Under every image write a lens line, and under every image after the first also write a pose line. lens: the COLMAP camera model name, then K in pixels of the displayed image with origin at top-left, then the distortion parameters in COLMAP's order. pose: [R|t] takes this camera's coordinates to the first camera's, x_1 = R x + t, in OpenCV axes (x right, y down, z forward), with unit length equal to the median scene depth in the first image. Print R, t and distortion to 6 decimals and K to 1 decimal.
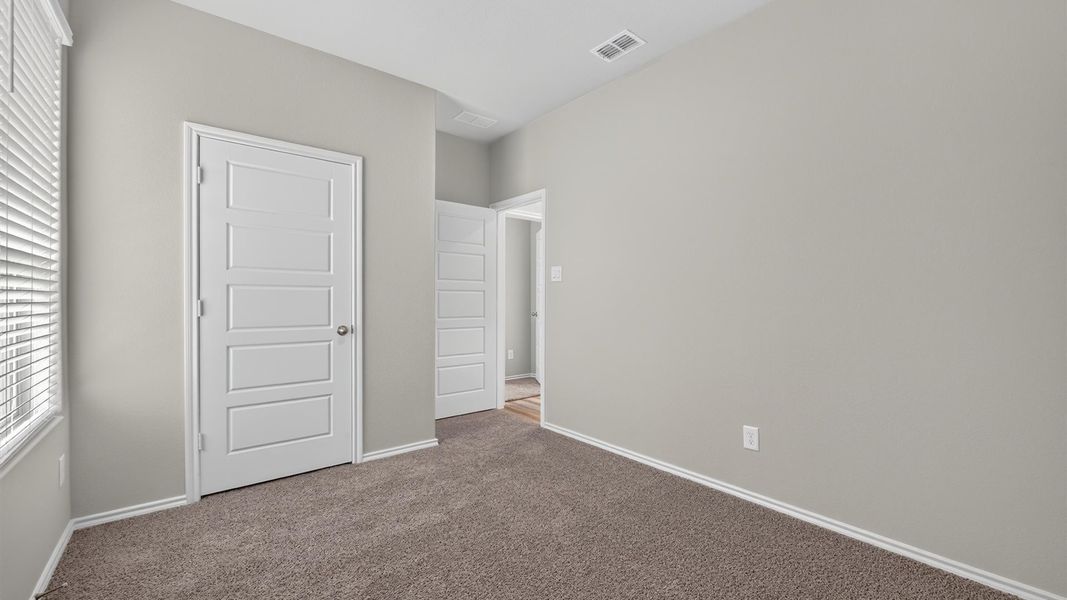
lens RADIAL K [[424.2, 0, 540.2], [0, 424.2, 299.8], [0, 0, 1]] dist [-0.010467, -0.000173]
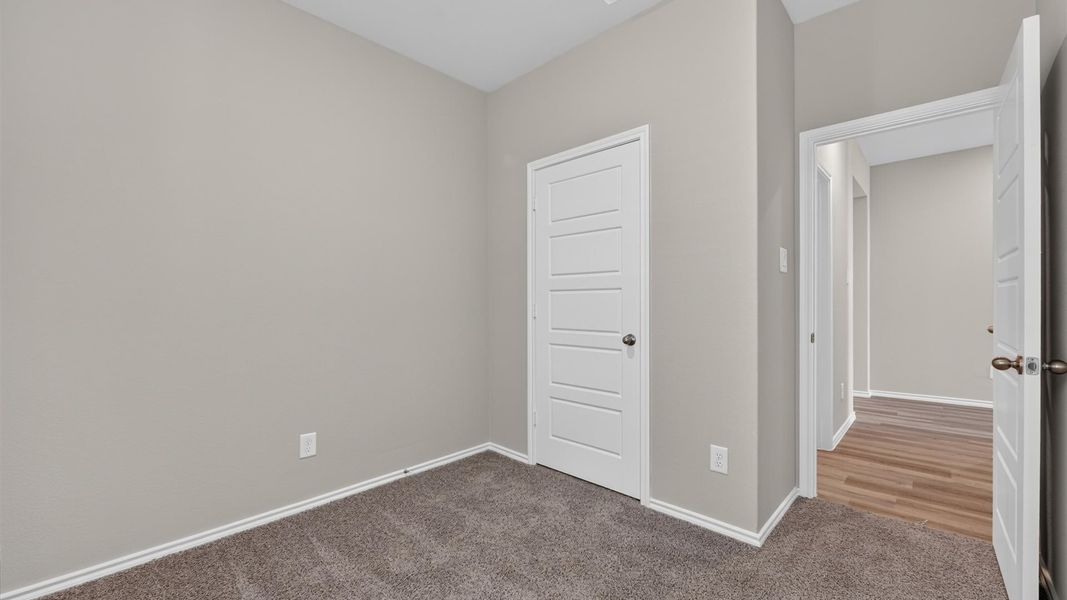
lens RADIAL K [[424.2, 0, 540.2], [0, 424.2, 299.8], [0, 0, 1]] dist [-0.010467, -0.000173]
pose [[0.133432, -0.002165, -0.991056, 0.354487], [0.006063, 0.999981, -0.001368, -0.009004], [0.991039, -0.005826, 0.133443, 0.700572]]
